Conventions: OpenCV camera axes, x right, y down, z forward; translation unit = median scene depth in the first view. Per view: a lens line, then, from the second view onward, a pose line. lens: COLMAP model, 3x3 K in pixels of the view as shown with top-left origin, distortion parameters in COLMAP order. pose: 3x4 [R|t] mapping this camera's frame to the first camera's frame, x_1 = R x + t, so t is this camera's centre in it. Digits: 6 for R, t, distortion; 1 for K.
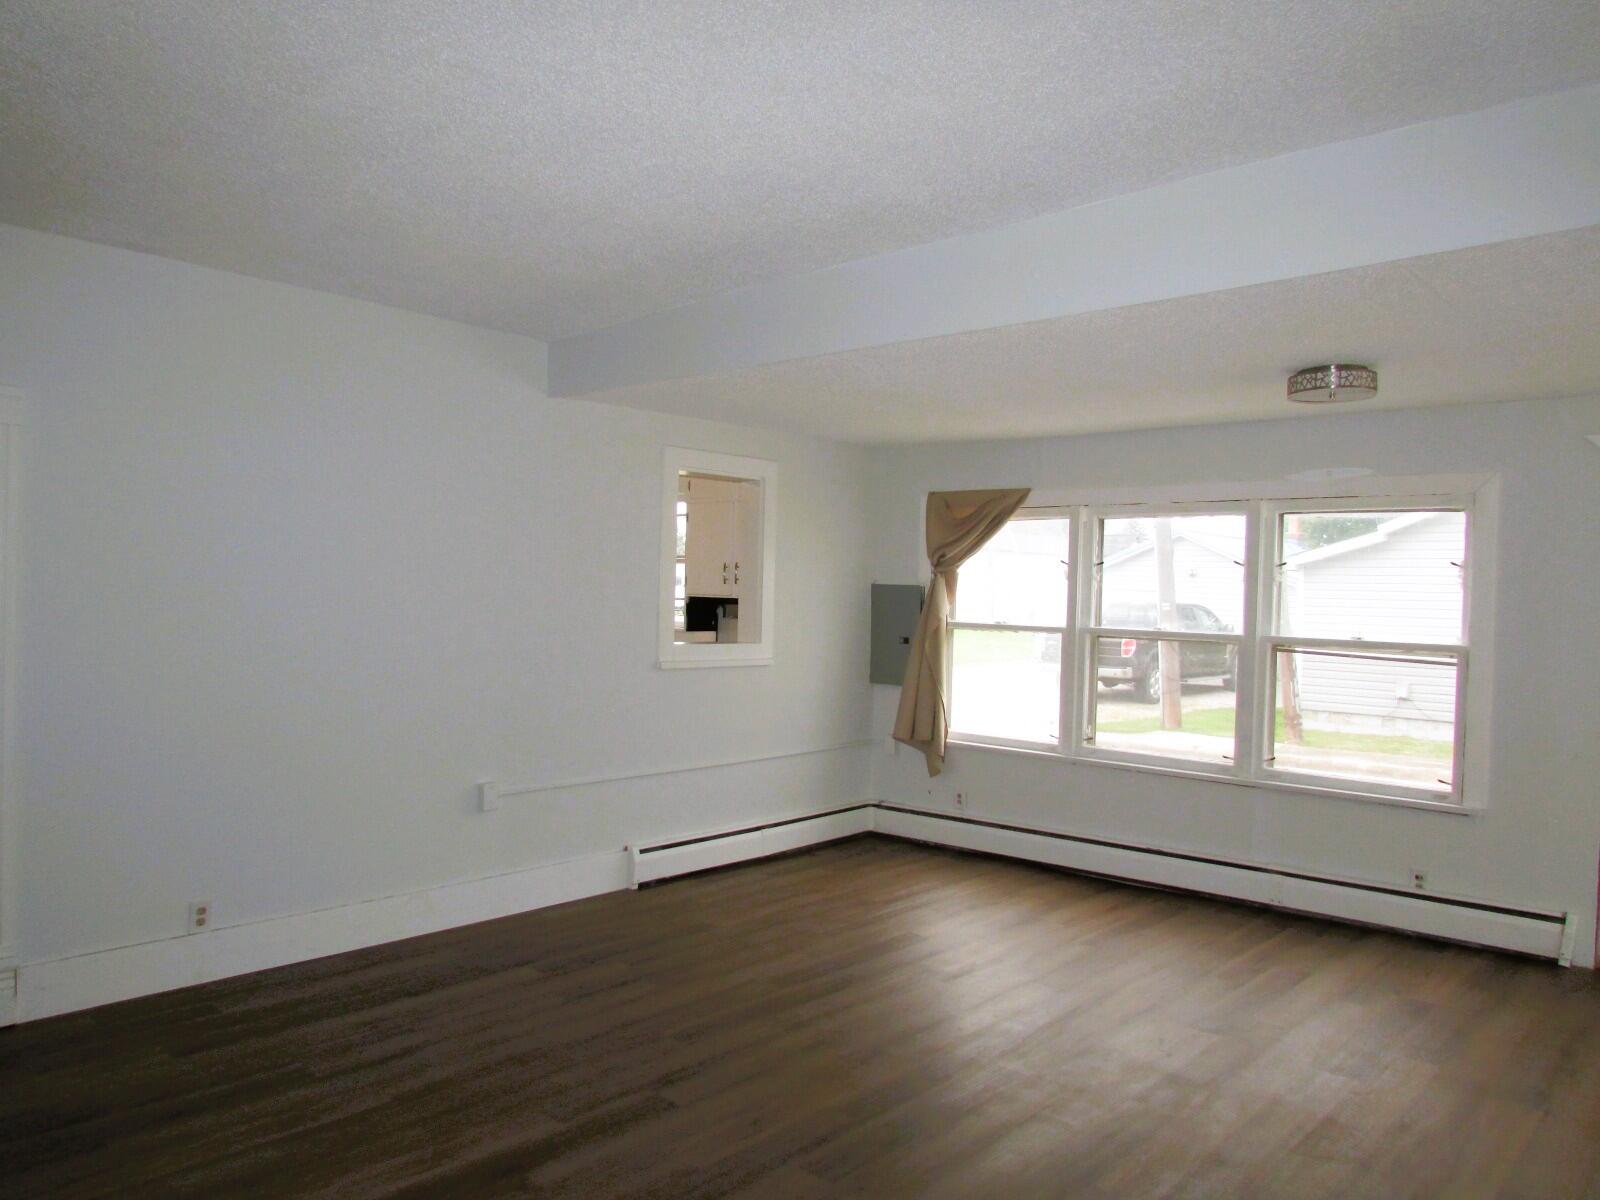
lens RADIAL K [[1139.1, 0, 800.0], [0, 1139.1, 600.0], [0, 0, 1]] dist [-0.032515, 0.003217]
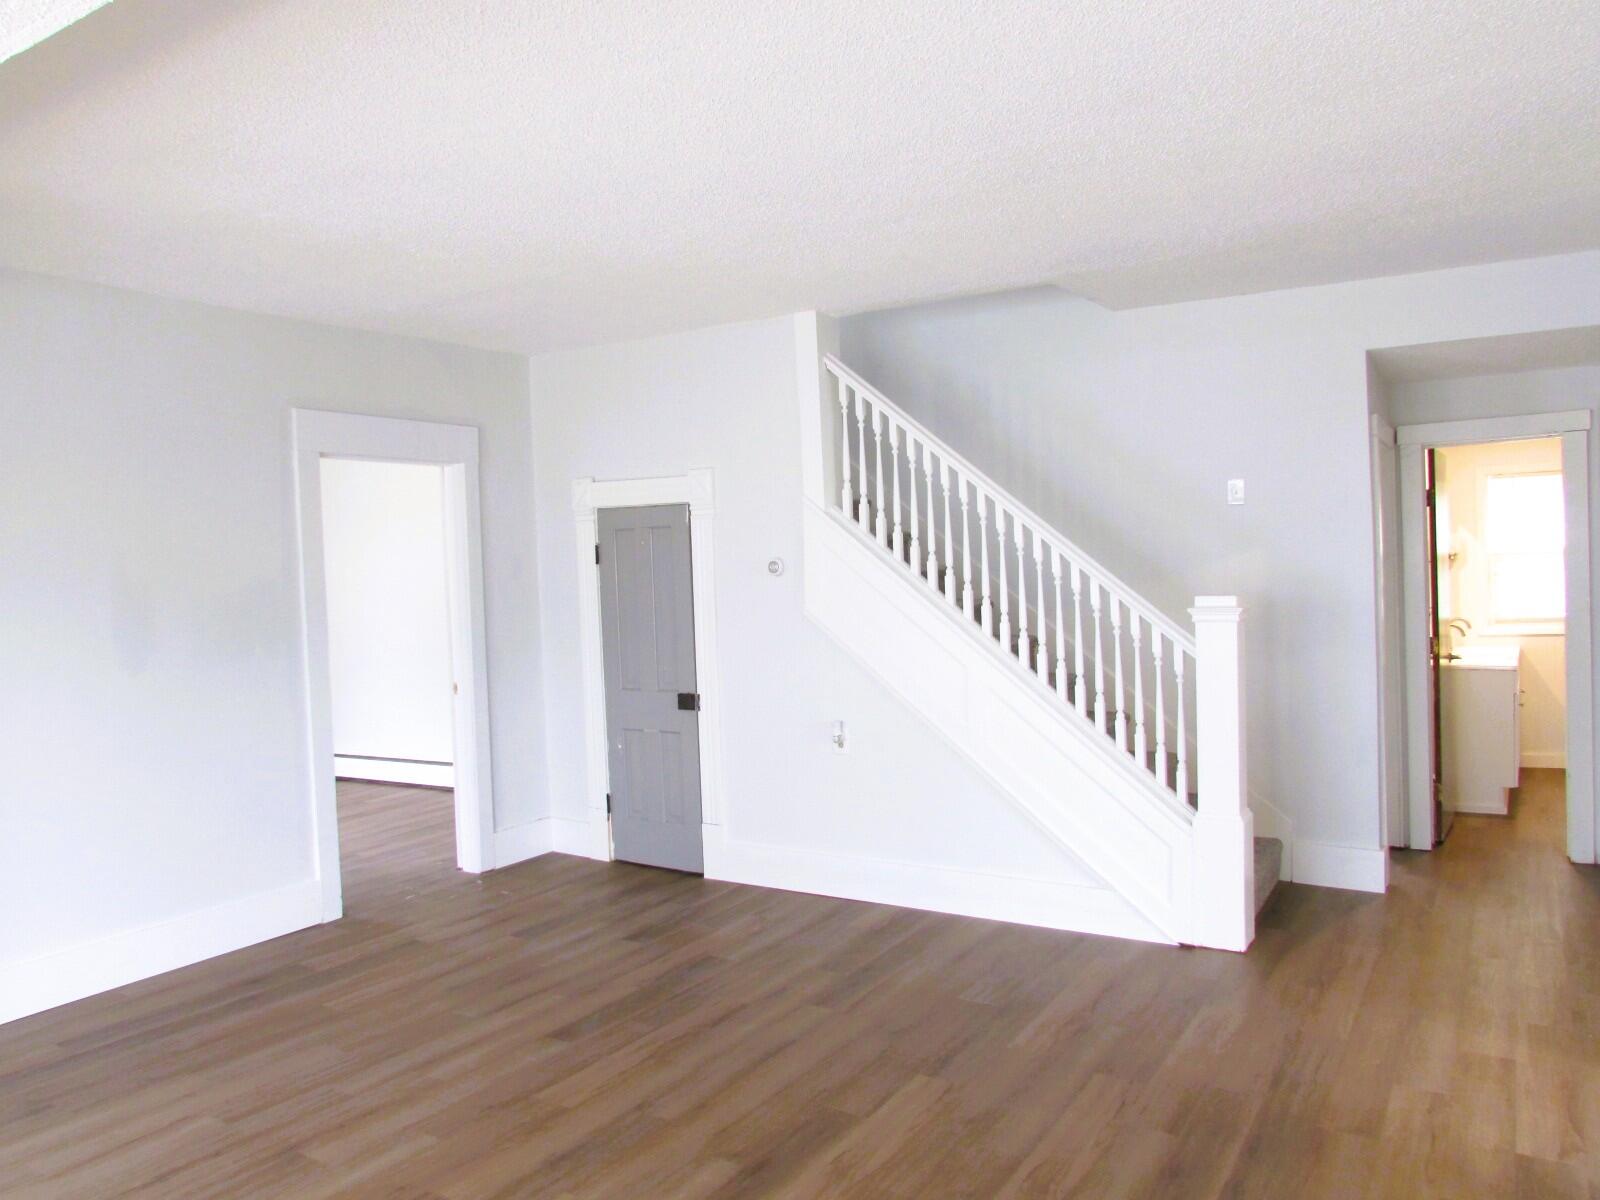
lens RADIAL K [[1139.1, 0, 800.0], [0, 1139.1, 600.0], [0, 0, 1]] dist [-0.032515, 0.003217]
pose [[-0.985052, 0.017779, -0.171338, -0.067661], [0.012489, 0.999413, 0.031901, -0.016209], [0.171805, 0.029285, -0.984696, 1.023921]]
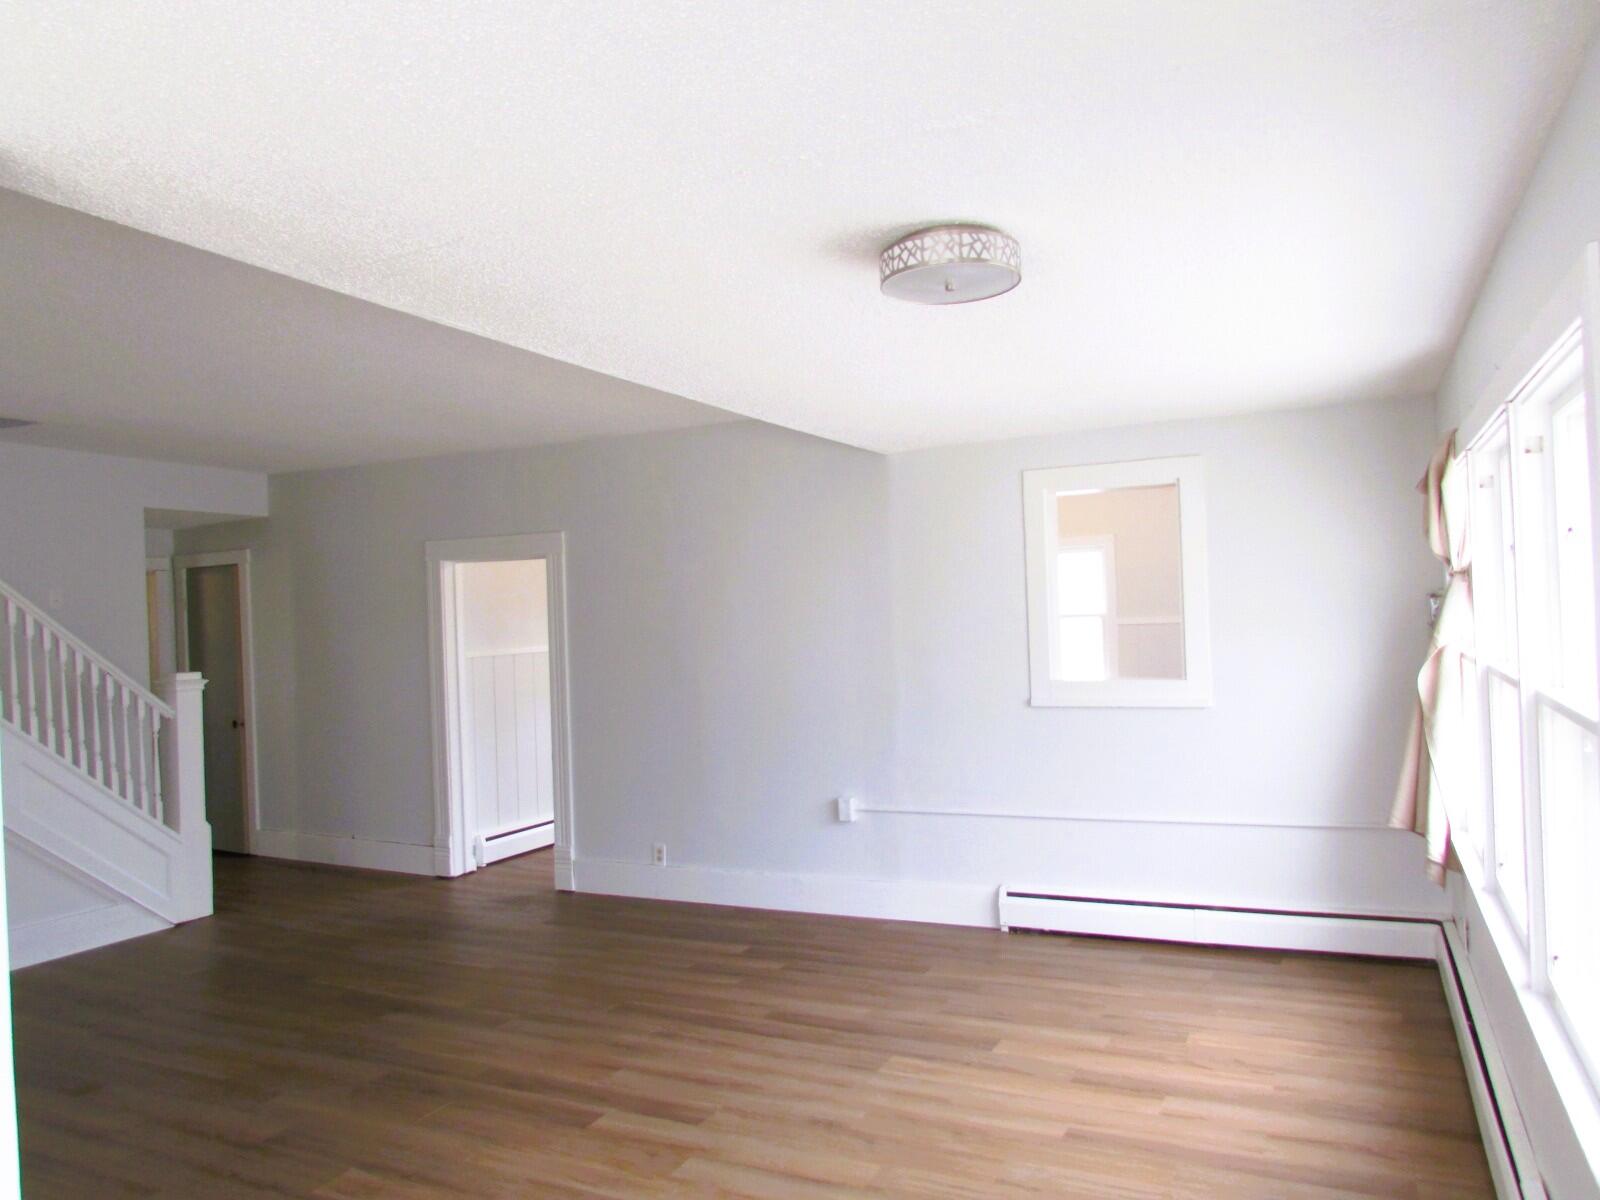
lens RADIAL K [[1139.1, 0, 800.0], [0, 1139.1, 600.0], [0, 0, 1]] dist [-0.032515, 0.003217]
pose [[0.274656, -0.046666, -0.960409, 0.768412], [0.035837, 0.998624, -0.038274, 0.002073], [0.960874, -0.023906, 0.275951, 0.579651]]
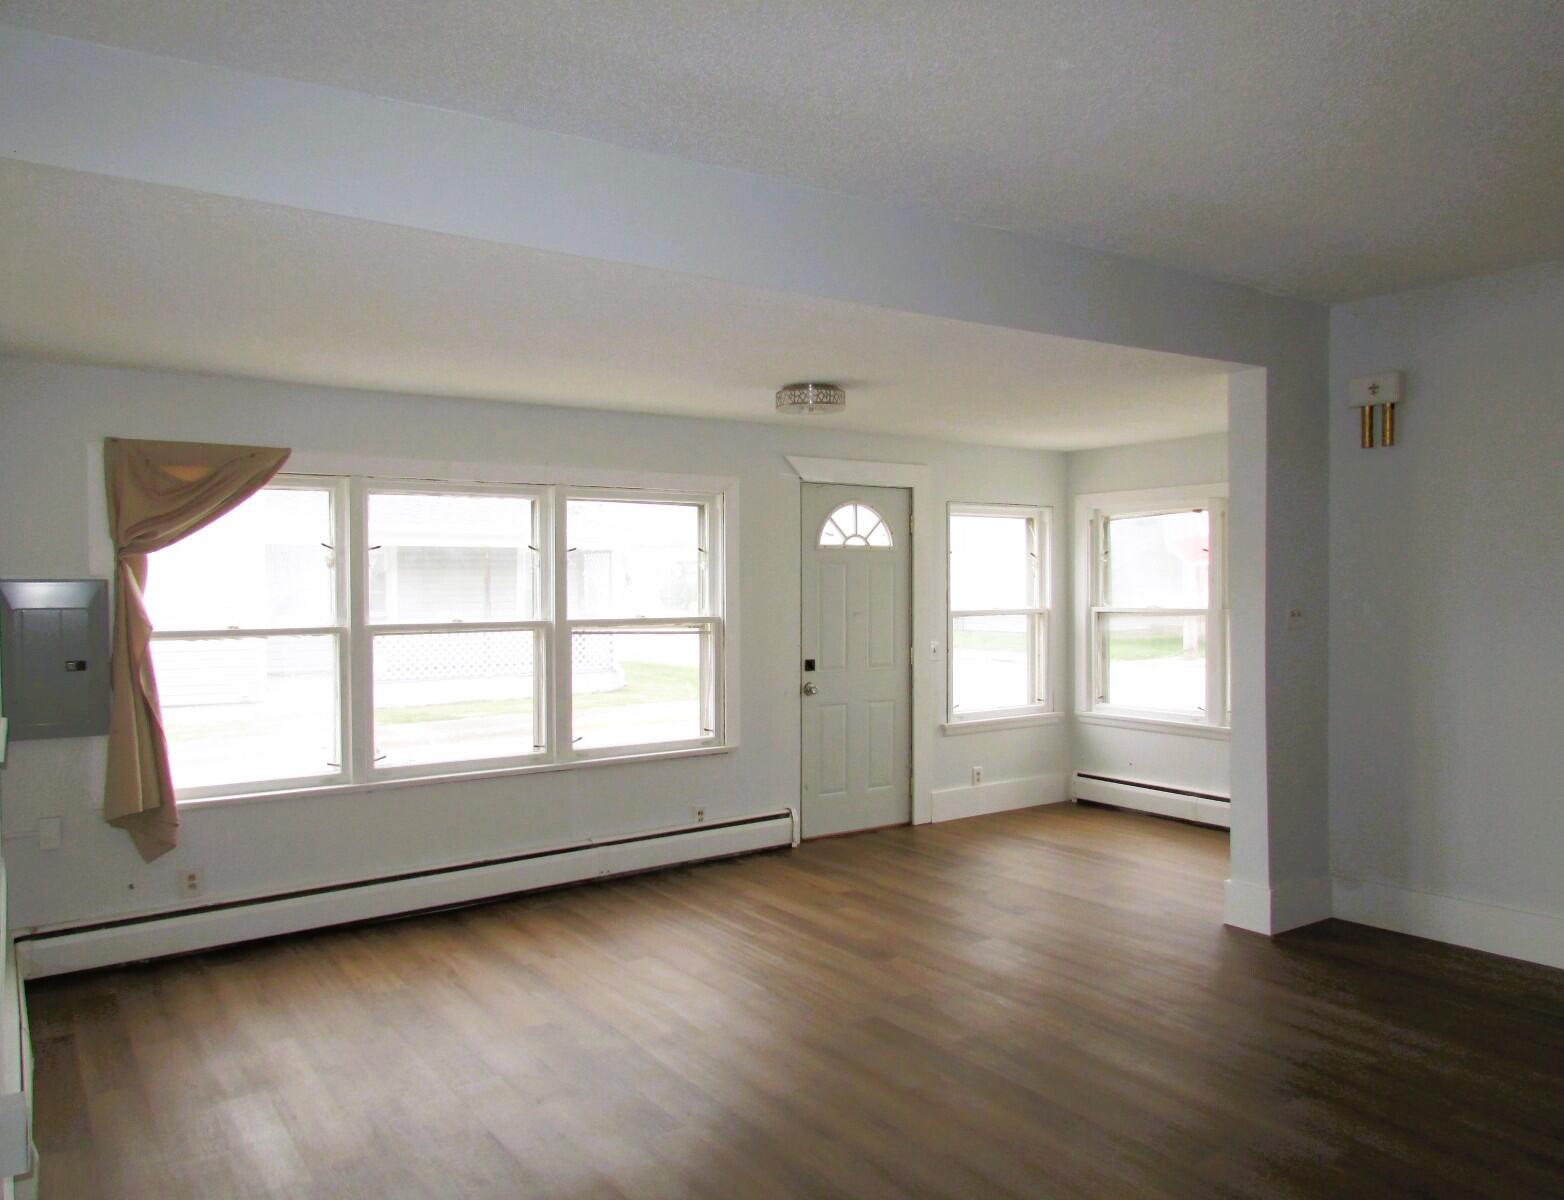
lens RADIAL K [[1144.7, 0, 782.0], [0, 1144.7, 600.0], [0, 0, 1]] dist [-0.049439, 0.001538]
pose [[0.222091, -0.044469, 0.974011, -0.547904], [0.021455, 0.998940, 0.040715, -0.023800], [-0.974790, 0.011855, 0.222809, 0.592093]]
